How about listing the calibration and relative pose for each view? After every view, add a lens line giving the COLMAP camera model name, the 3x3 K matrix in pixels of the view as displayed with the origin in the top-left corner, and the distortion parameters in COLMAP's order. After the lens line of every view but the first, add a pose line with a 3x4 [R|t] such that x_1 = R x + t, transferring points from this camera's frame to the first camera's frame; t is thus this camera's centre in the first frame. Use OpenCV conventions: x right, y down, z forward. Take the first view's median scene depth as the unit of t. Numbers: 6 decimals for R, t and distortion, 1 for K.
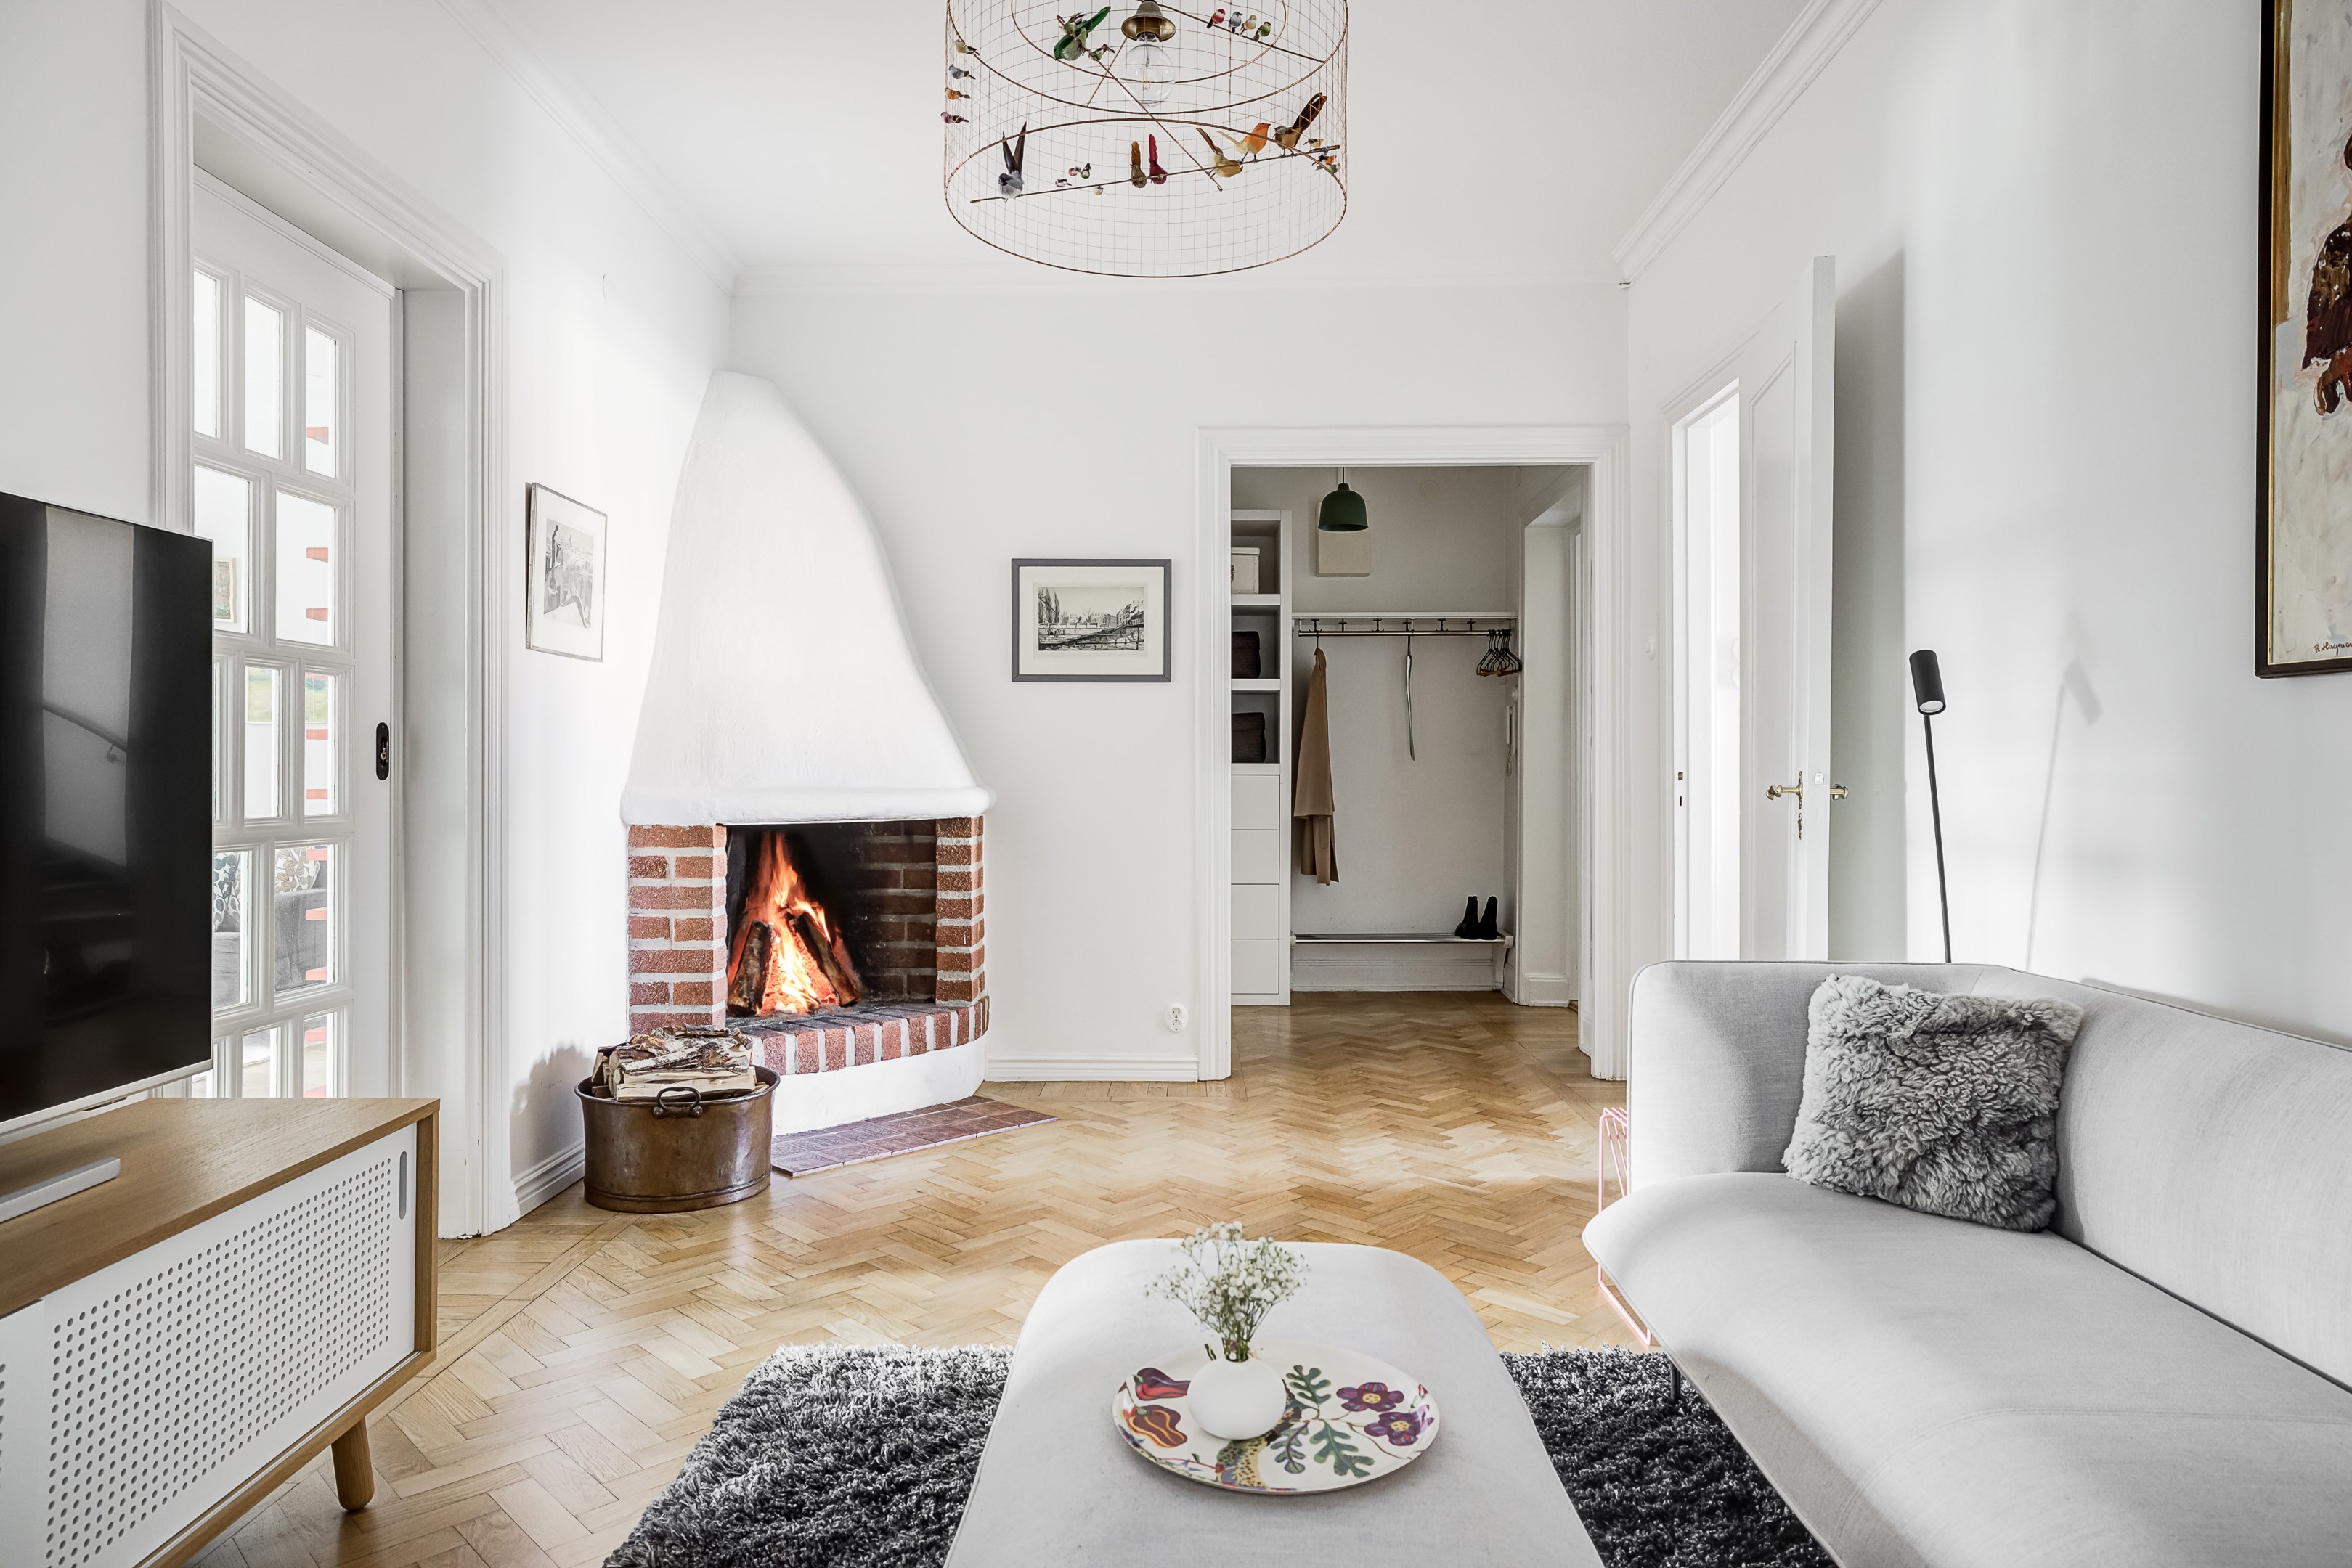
lens RADIAL K [[1459.5, 0, 1174.8], [0, 1459.5, 774.1], [0, 0, 1]] dist [-0.007512, 0.004055]
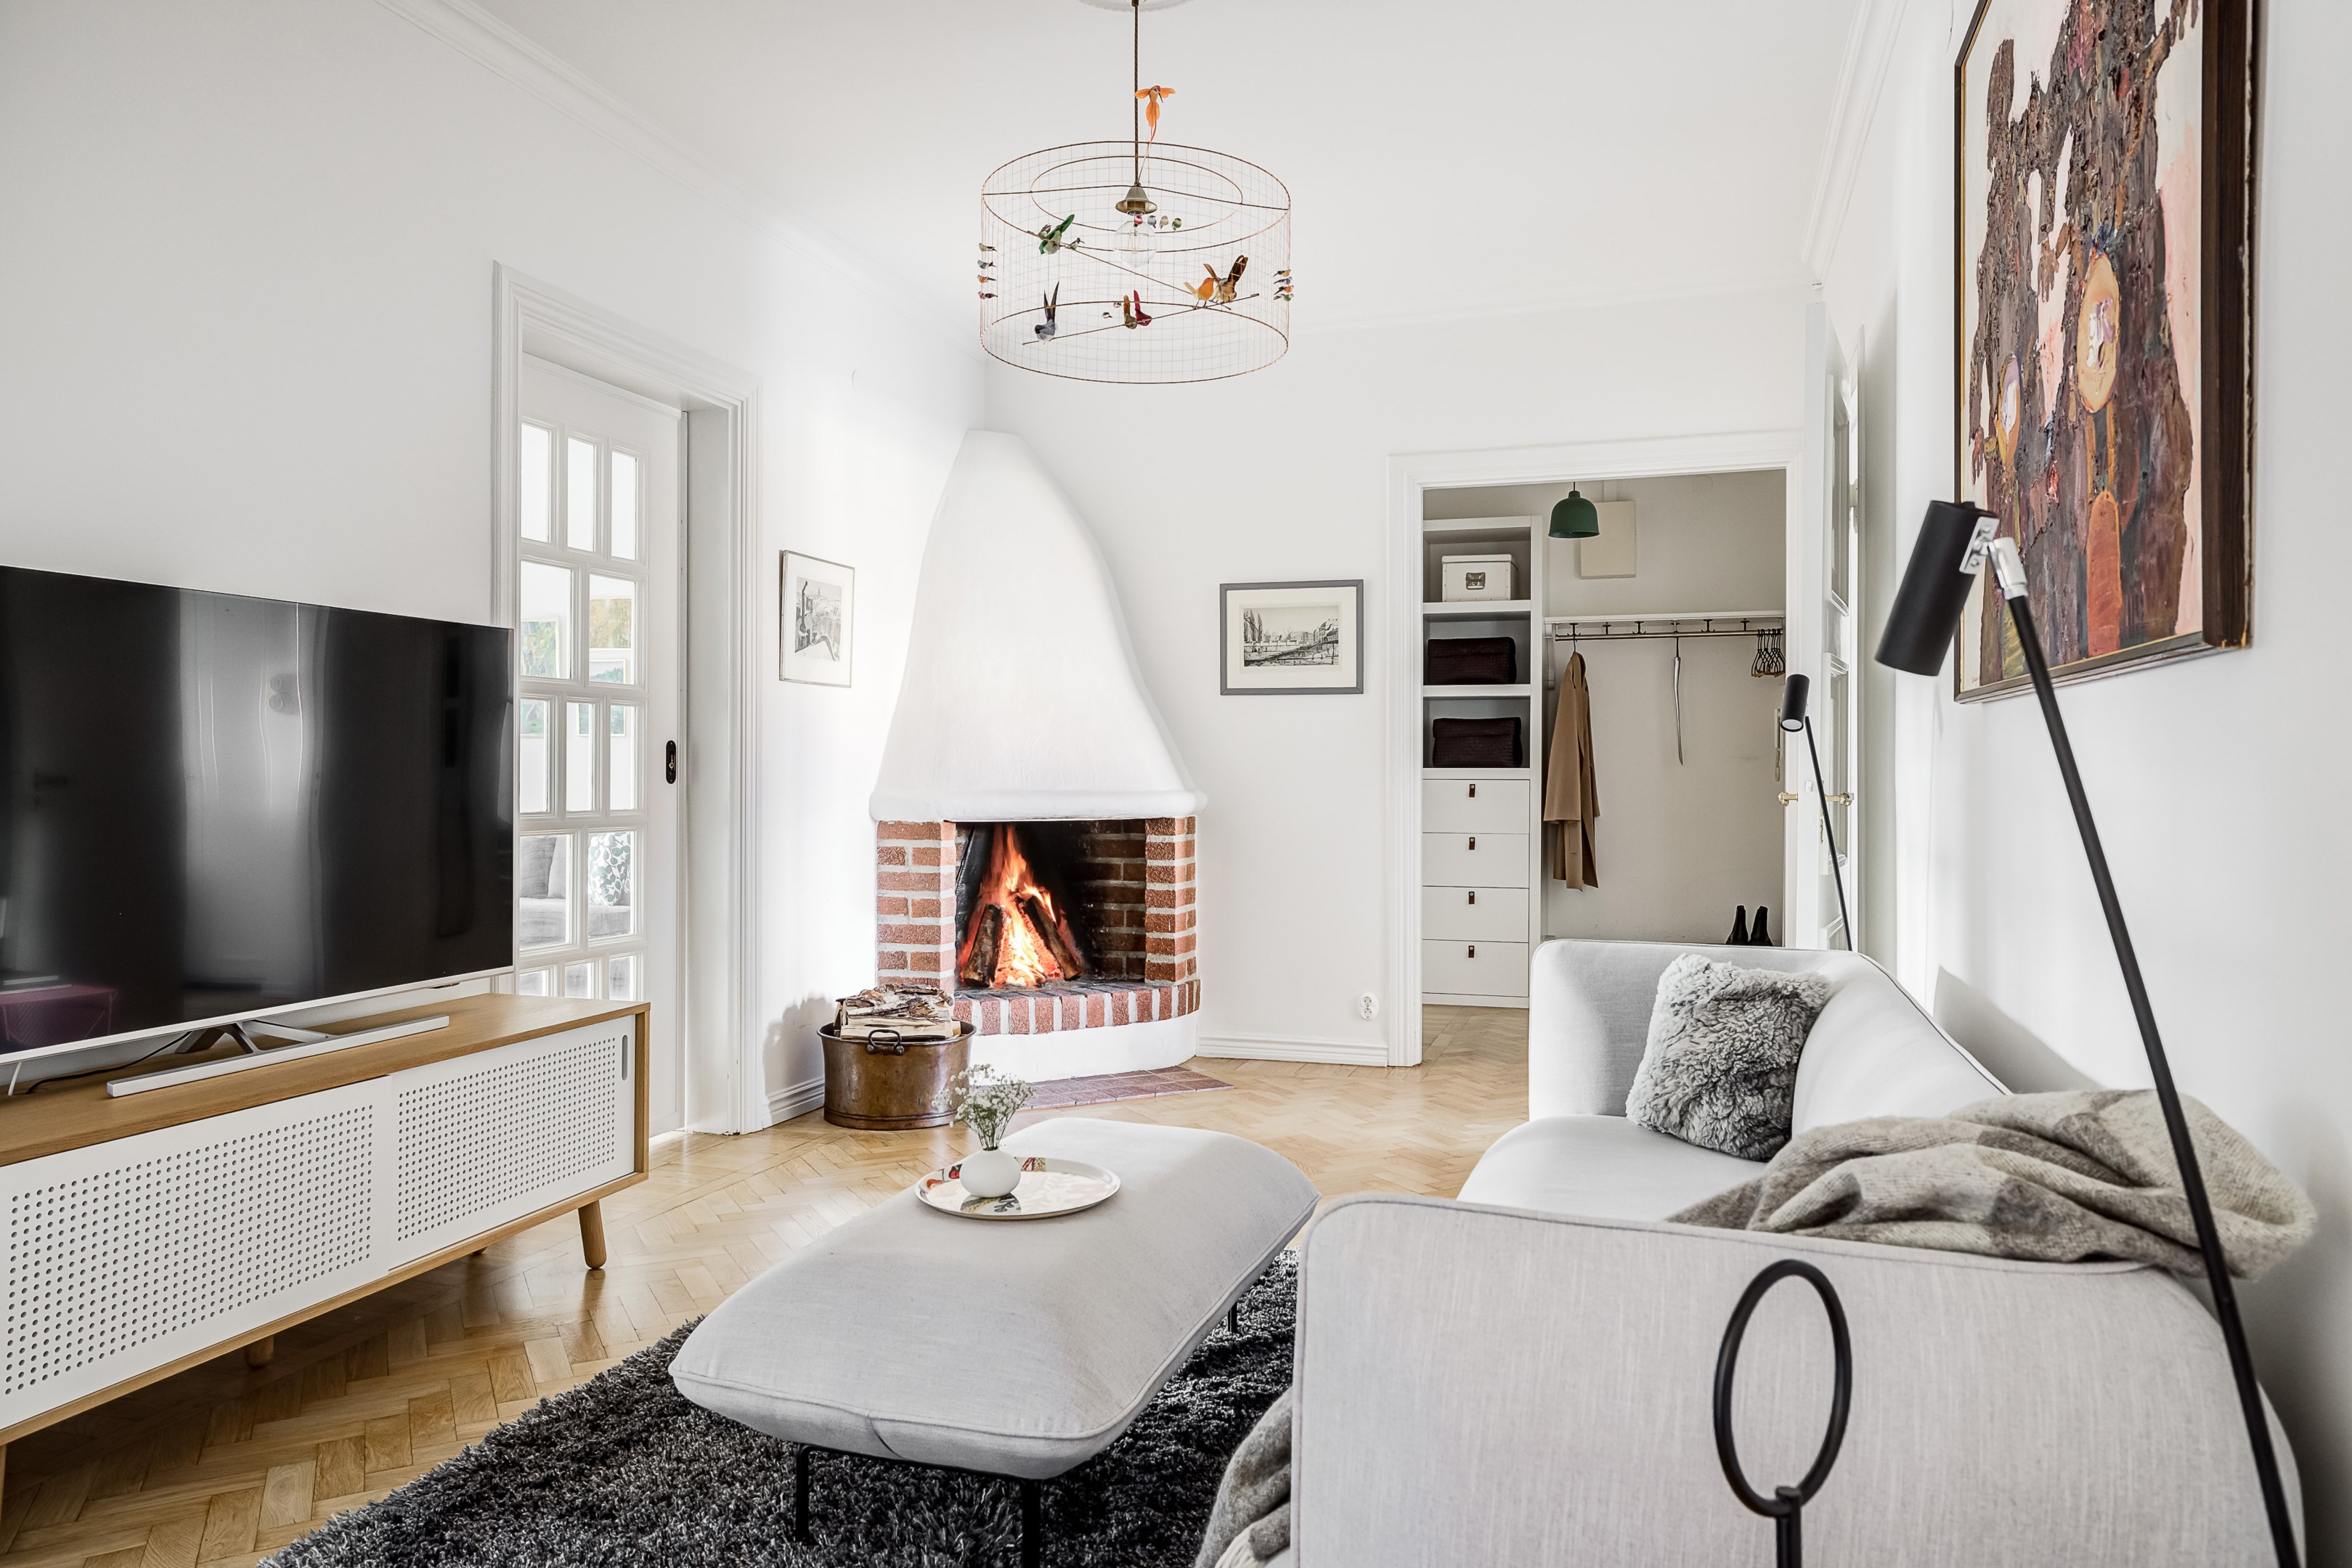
lens RADIAL K [[1619.7, 0, 1174.3], [0, 1619.7, 774.5], [0, 0, 1]] dist [-0.025533, -0.001951]
pose [[0.956113, 0.001716, -0.292994, 0.261669], [-0.001880, 0.999998, -0.000277, -0.003536], [0.292993, 0.000816, 0.956114, -0.219022]]
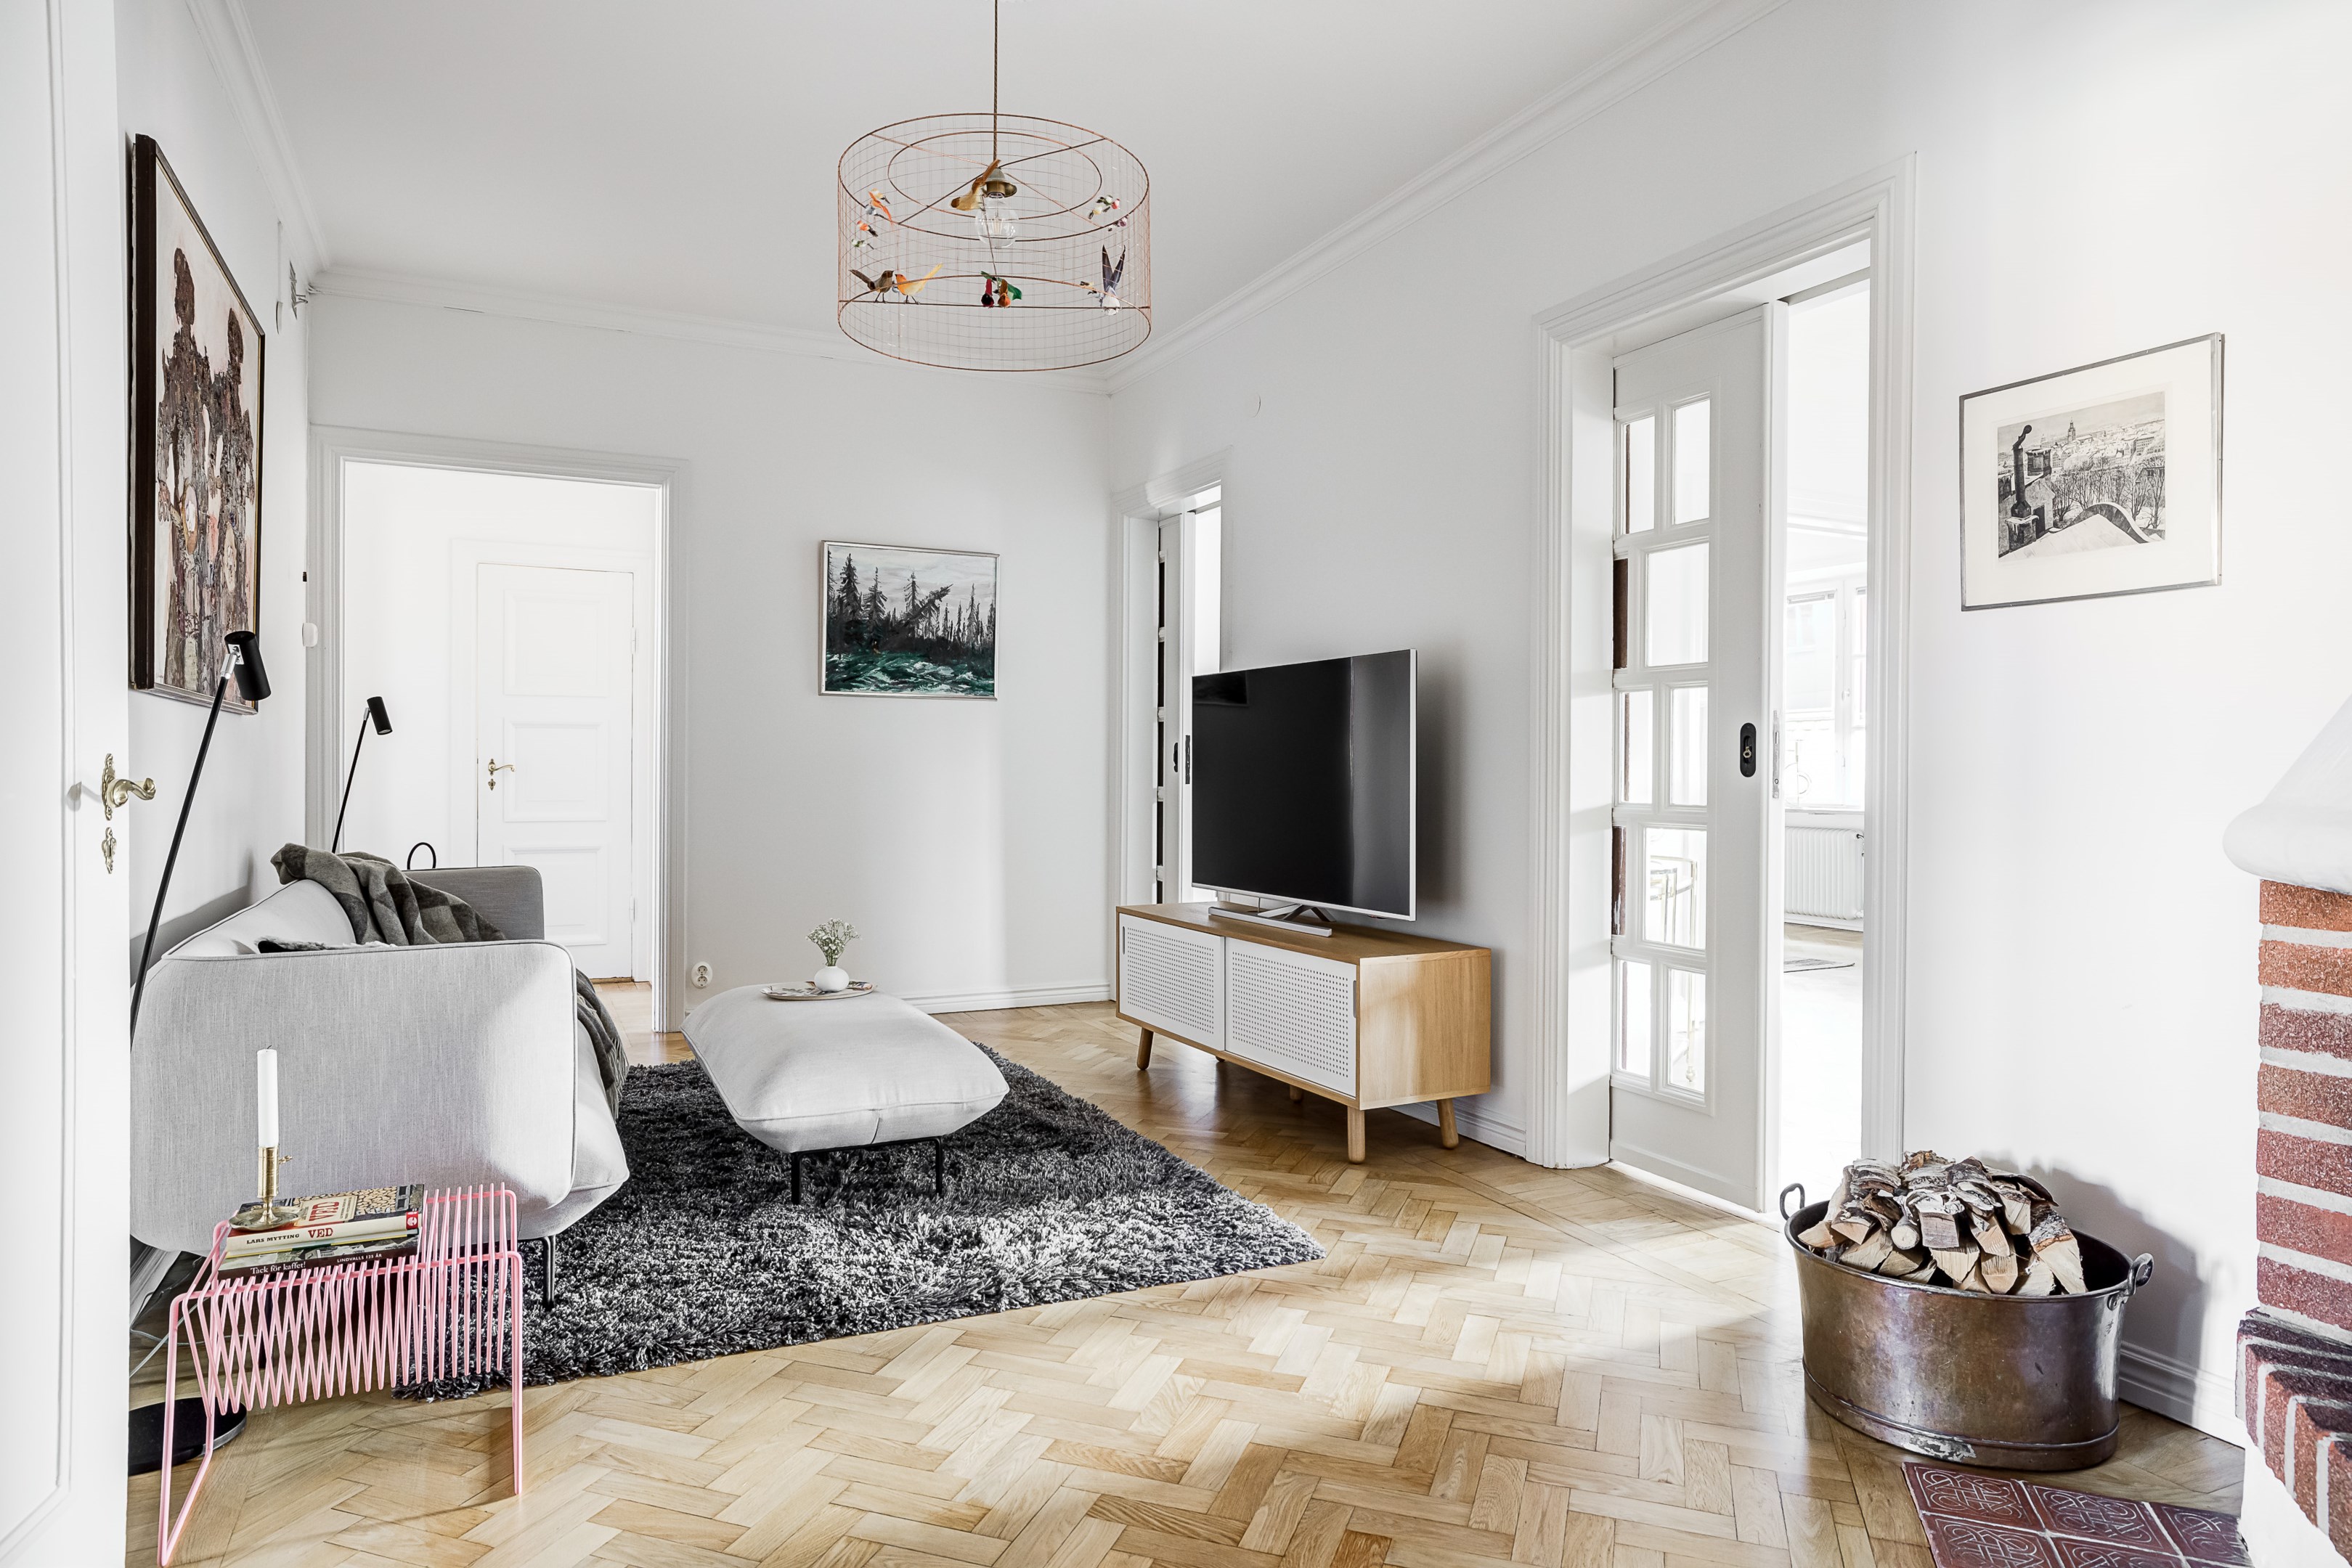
lens RADIAL K [[1434.0, 0, 1175.3], [0, 1434.0, 774.9], [0, 0, 1]] dist [-0.000203, 0.000096]
pose [[-0.901761, 0.005404, -0.432201, 0.226408], [-0.001128, 0.999889, 0.014856, -0.009573], [0.432233, 0.013884, -0.901655, 1.313418]]
